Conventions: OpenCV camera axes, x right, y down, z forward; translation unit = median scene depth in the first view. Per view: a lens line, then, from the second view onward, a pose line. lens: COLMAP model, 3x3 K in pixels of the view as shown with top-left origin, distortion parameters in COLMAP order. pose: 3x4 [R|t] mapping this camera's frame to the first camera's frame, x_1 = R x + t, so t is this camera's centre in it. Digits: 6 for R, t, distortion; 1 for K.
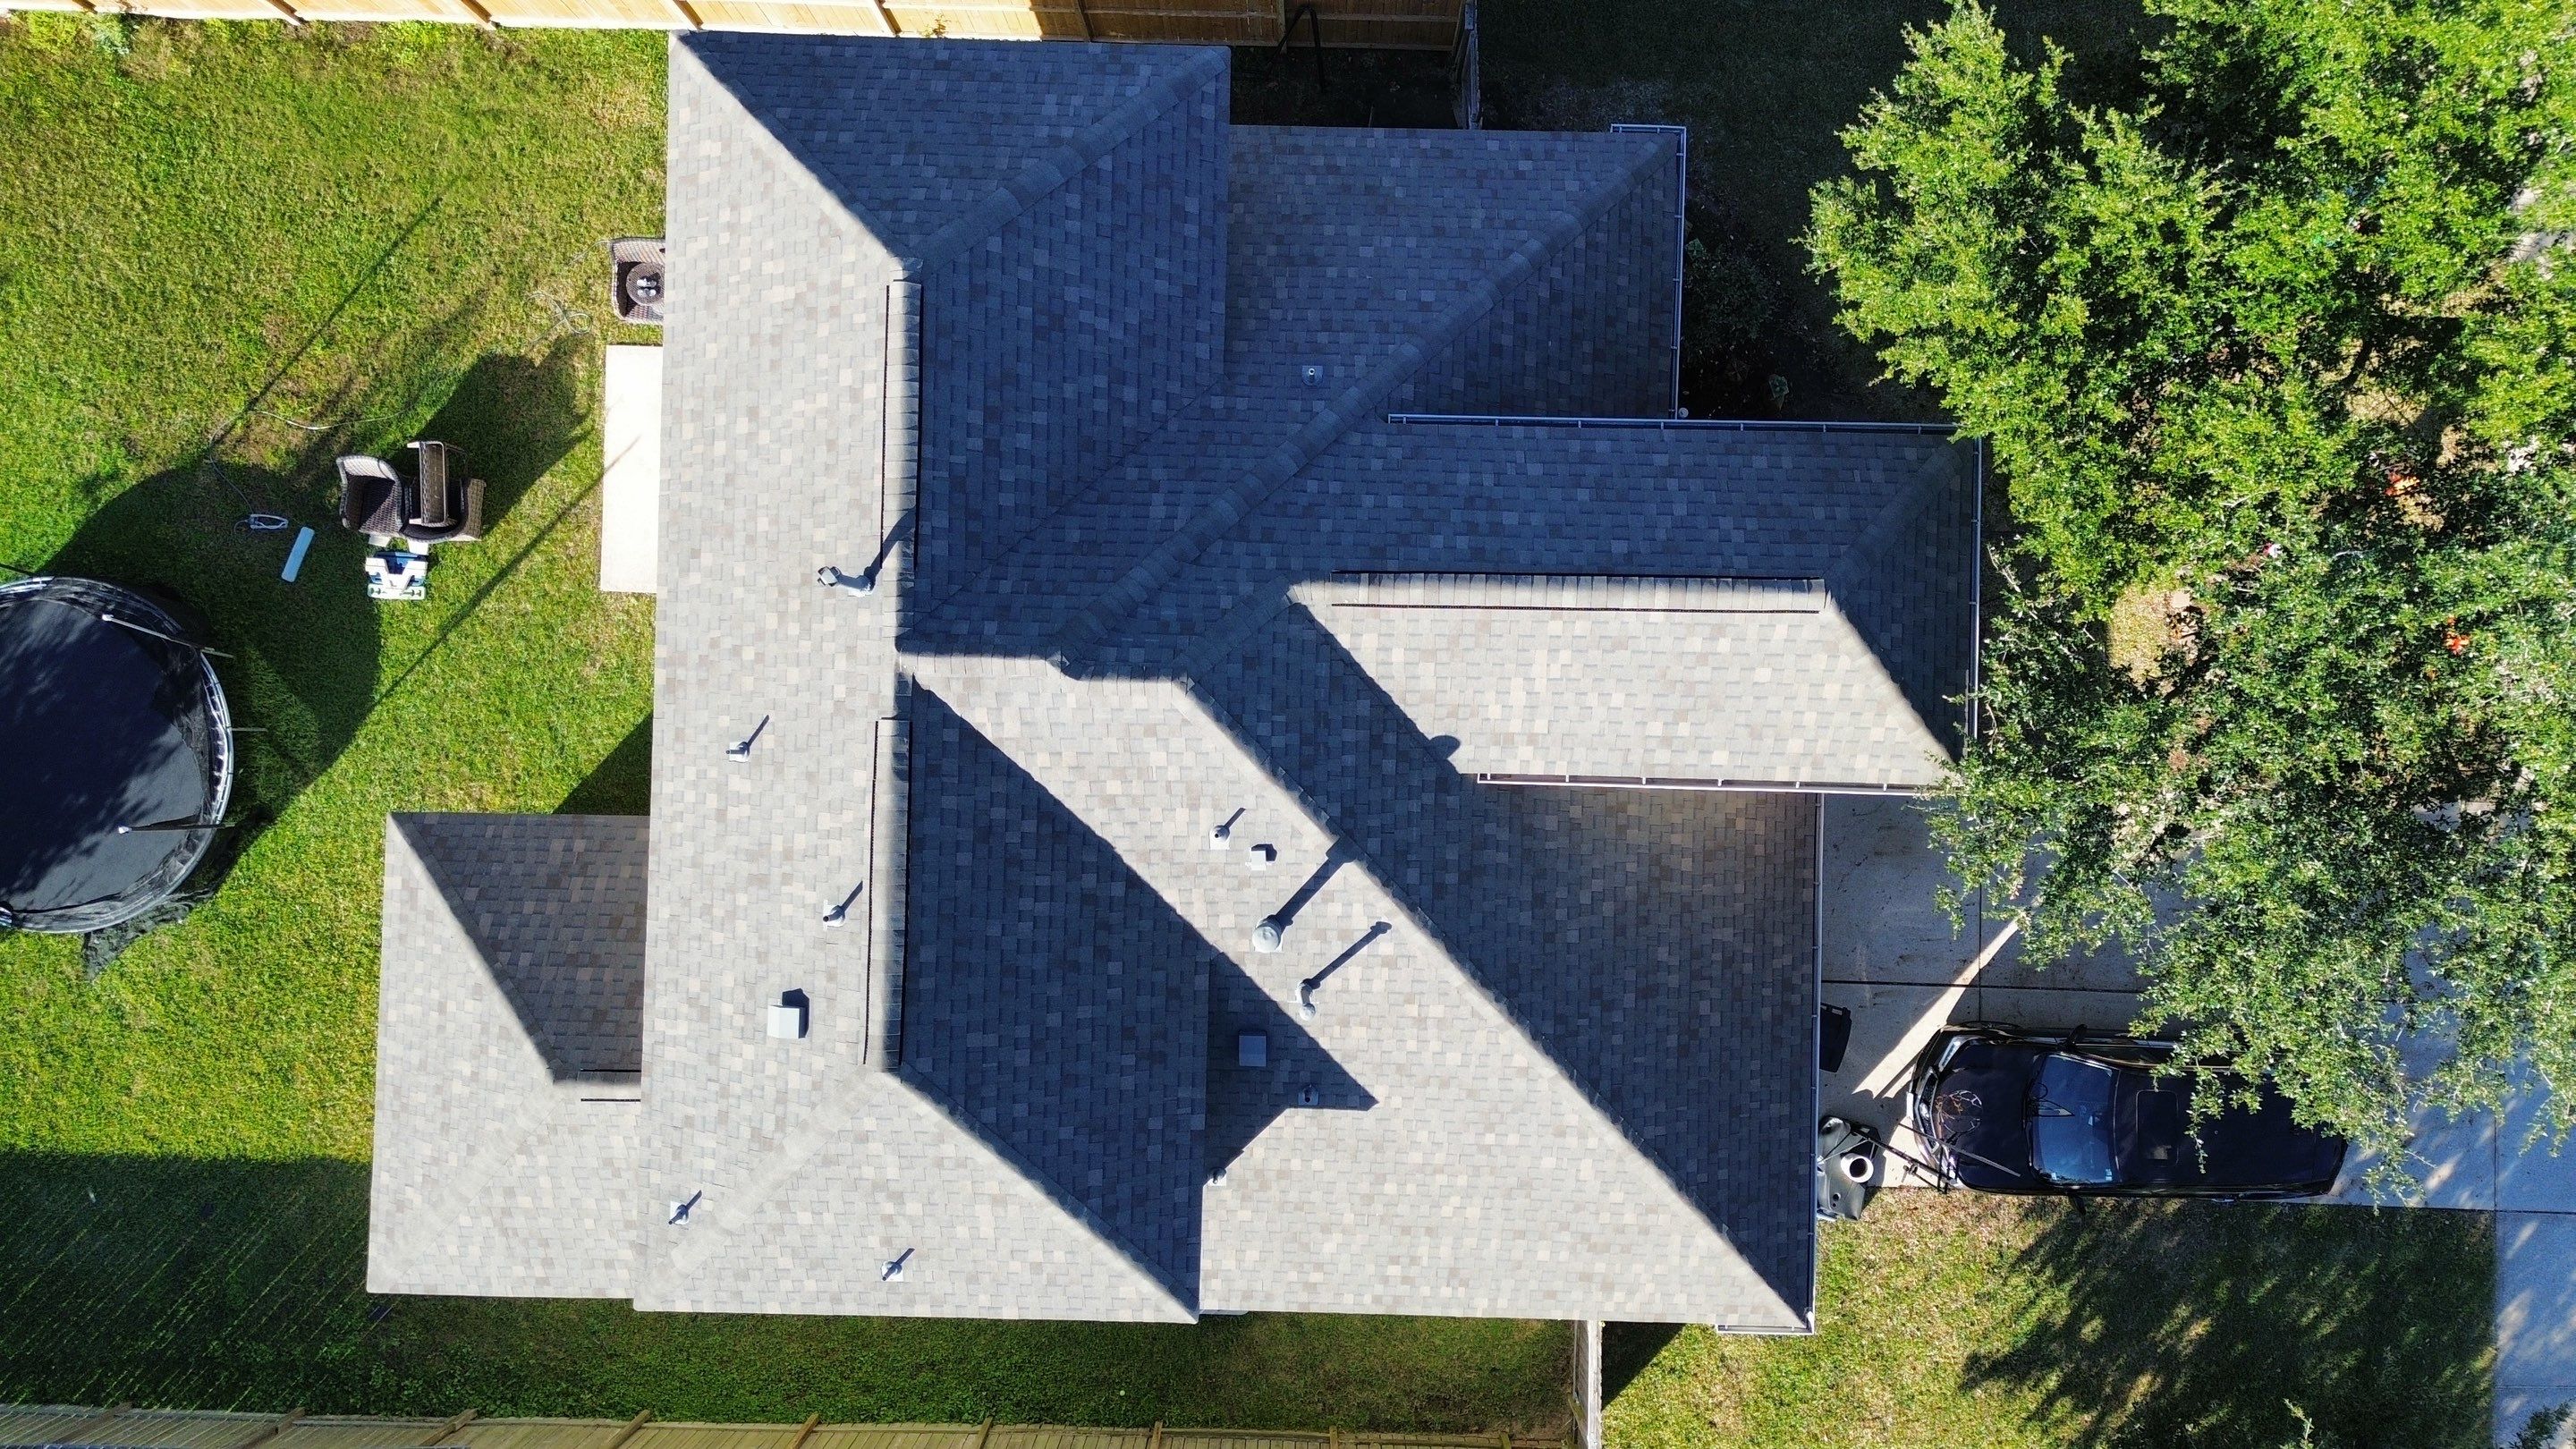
lens RADIAL K [[1829.5, 0, 1295.7], [0, 1829.5, 731.5], [0, 0, 1]] dist [0.079658, -0.077332]
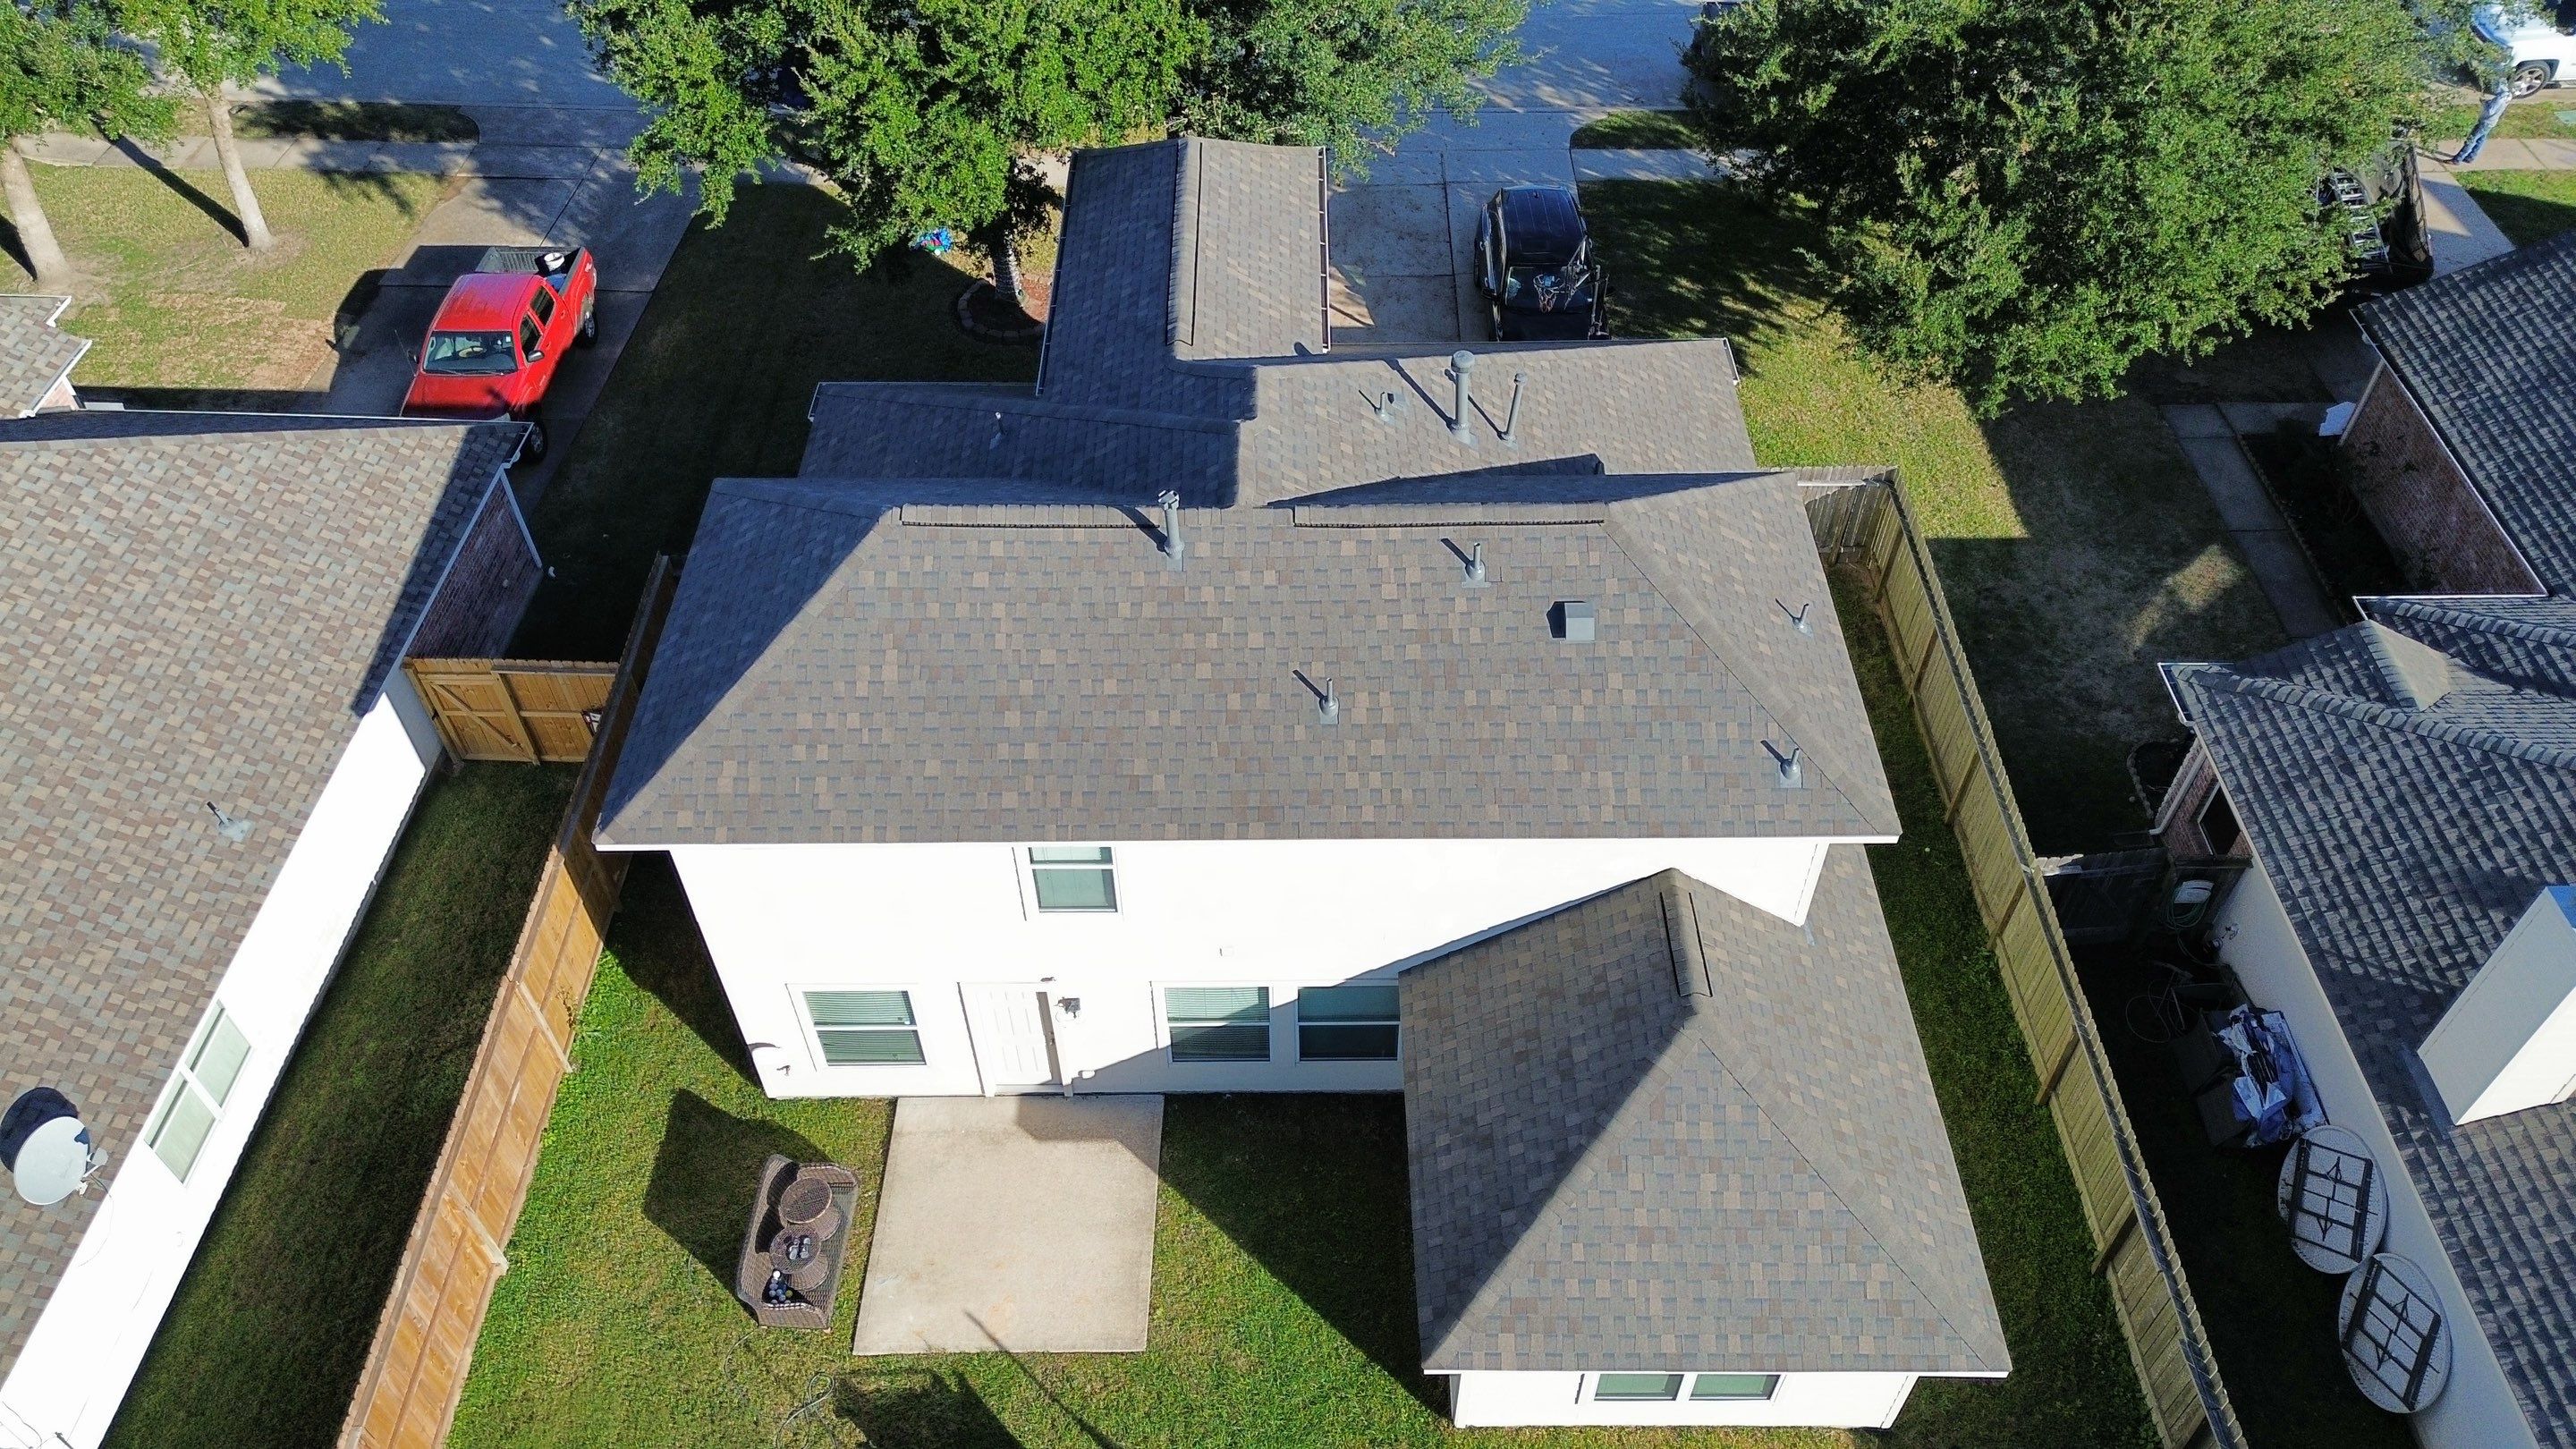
lens RADIAL K [[1829.5, 0, 1293.8], [0, 1829.5, 730.1], [0, 0, 1]] dist [0.079658, -0.077332]
pose [[-0.028369, -0.725462, 0.687677, -0.938747], [0.999572, -0.015675, 0.024700, -0.031436], [-0.007140, 0.688084, 0.725596, 0.245805]]
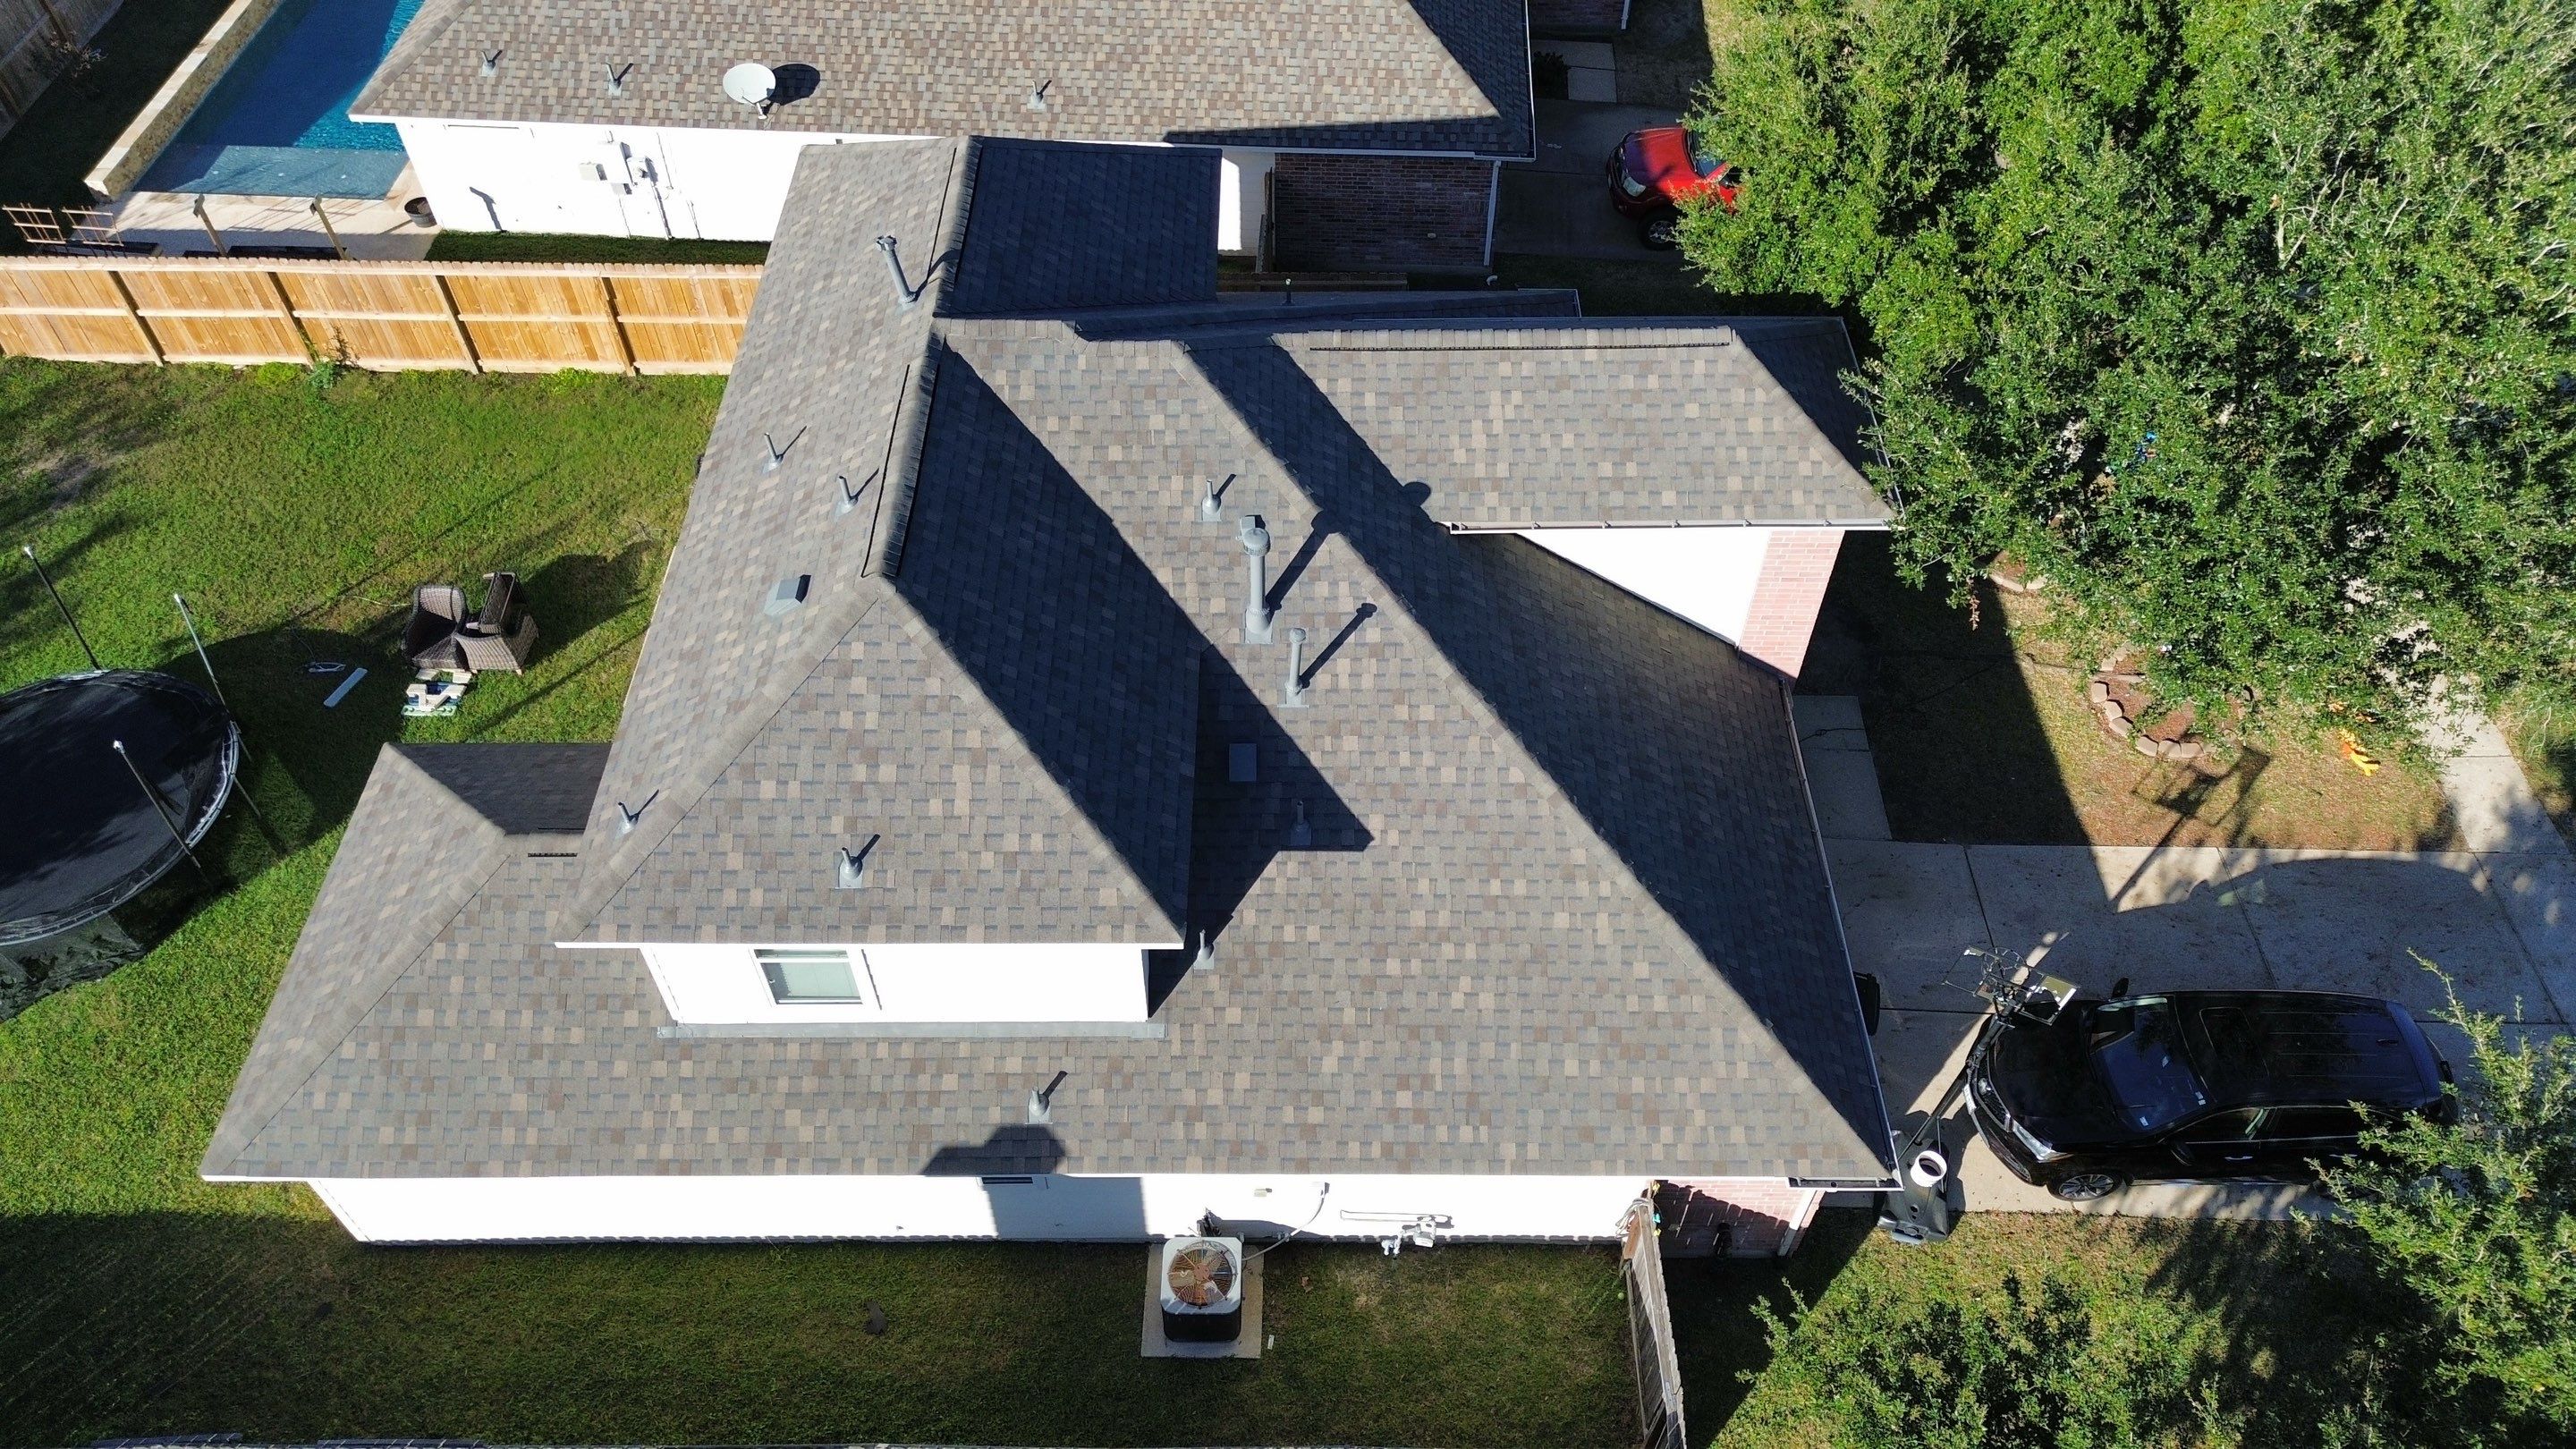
lens RADIAL K [[1829.5, 0, 1293.8], [0, 1829.5, 725.5], [0, 0, 1]] dist [0.079658, -0.077332]
pose [[0.999701, -0.013221, 0.020558, -0.015908], [0.023339, 0.766187, -0.642193, 0.779000], [-0.007261, 0.642481, 0.766267, 0.238907]]
